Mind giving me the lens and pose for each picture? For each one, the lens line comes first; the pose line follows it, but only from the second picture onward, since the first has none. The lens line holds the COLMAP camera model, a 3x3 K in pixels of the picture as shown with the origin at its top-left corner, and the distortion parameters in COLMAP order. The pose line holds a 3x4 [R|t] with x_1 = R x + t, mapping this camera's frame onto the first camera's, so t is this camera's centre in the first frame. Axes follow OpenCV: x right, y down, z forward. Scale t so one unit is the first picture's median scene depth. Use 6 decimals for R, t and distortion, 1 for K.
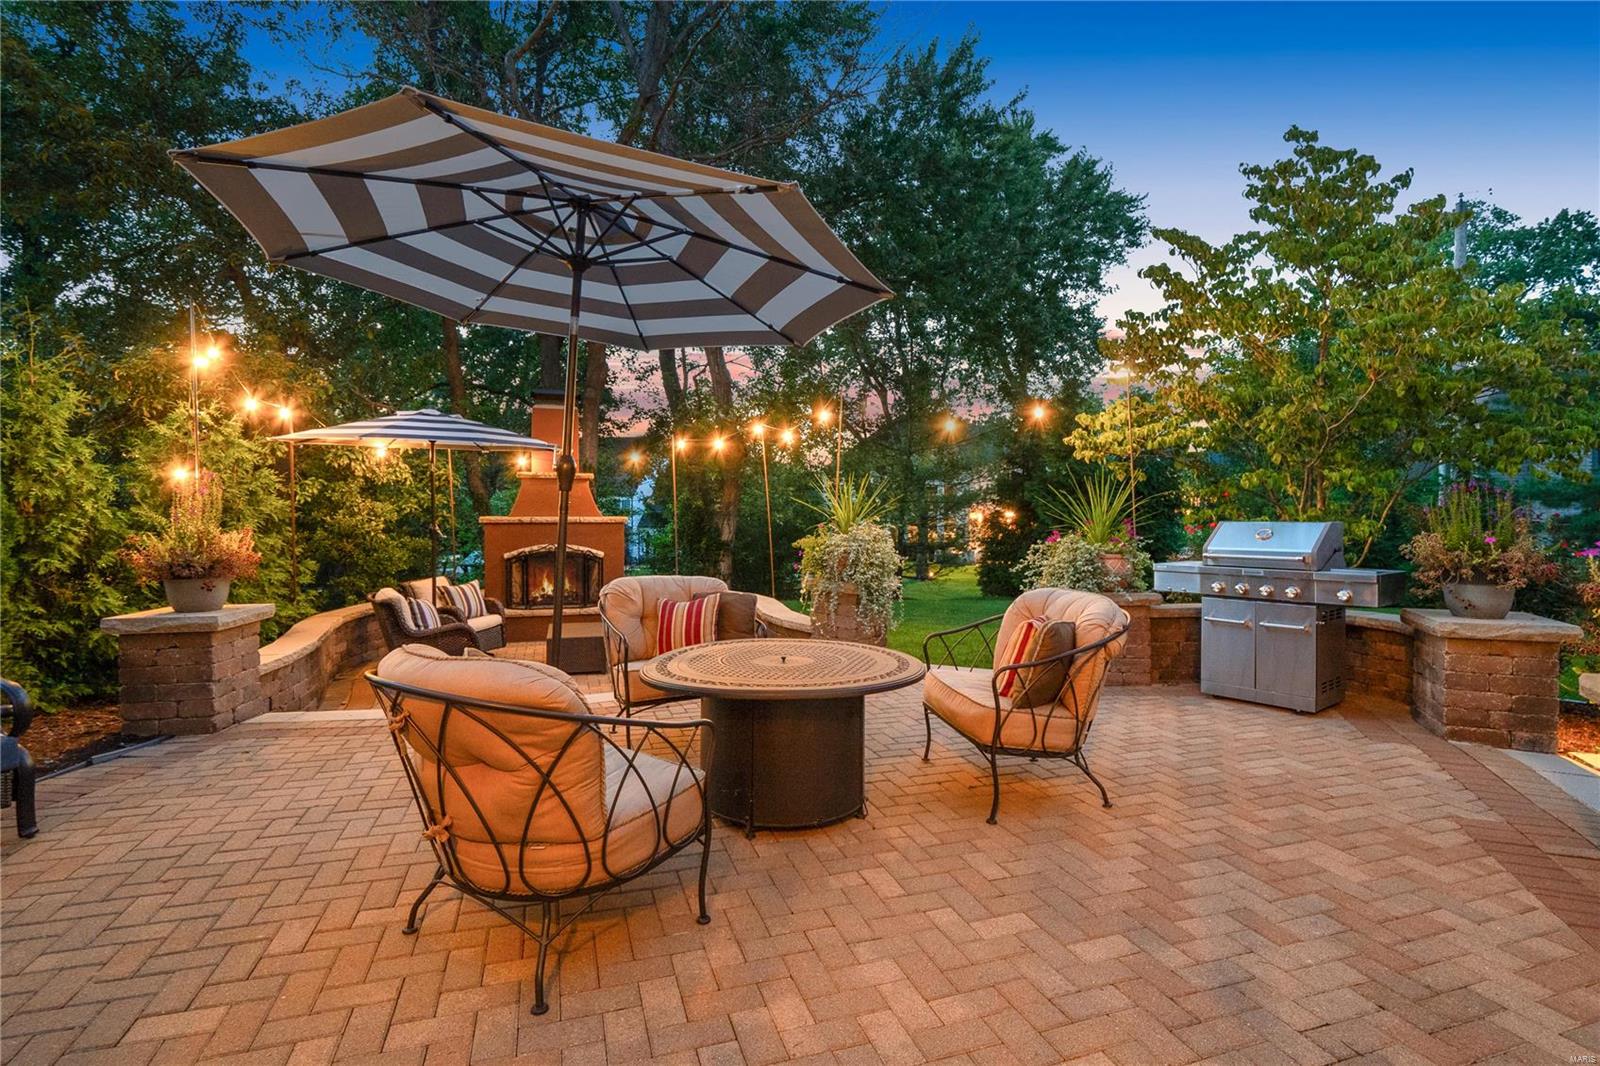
lens RADIAL K [[750.0, 0, 798.8], [0, 750.0, 525.2], [0, 0, 1]] dist [-0.001041, -0.003772]
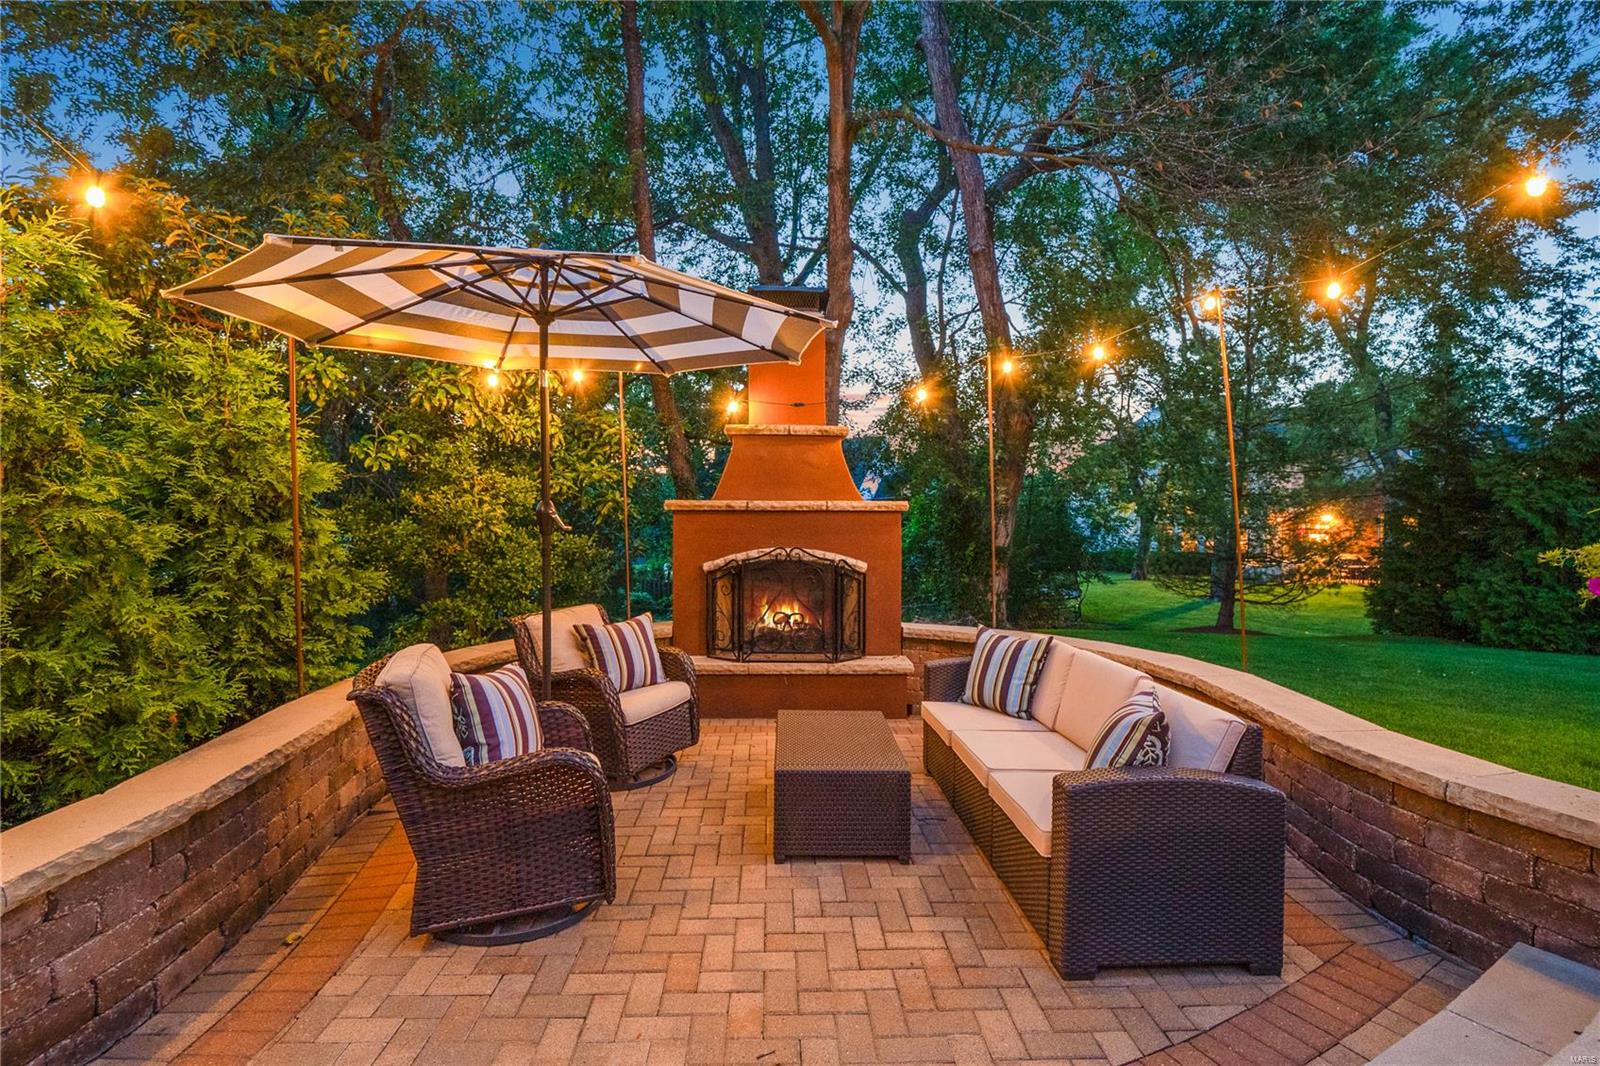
lens RADIAL K [[750.0, 0, 800.5], [0, 750.0, 534.8], [0, 0, 1]] dist [-0.001041, -0.003772]
pose [[0.961196, 0.007304, -0.275770, -0.158988], [-0.006362, 0.999970, 0.004310, 0.012955], [0.275793, -0.002389, 0.961214, 0.459276]]
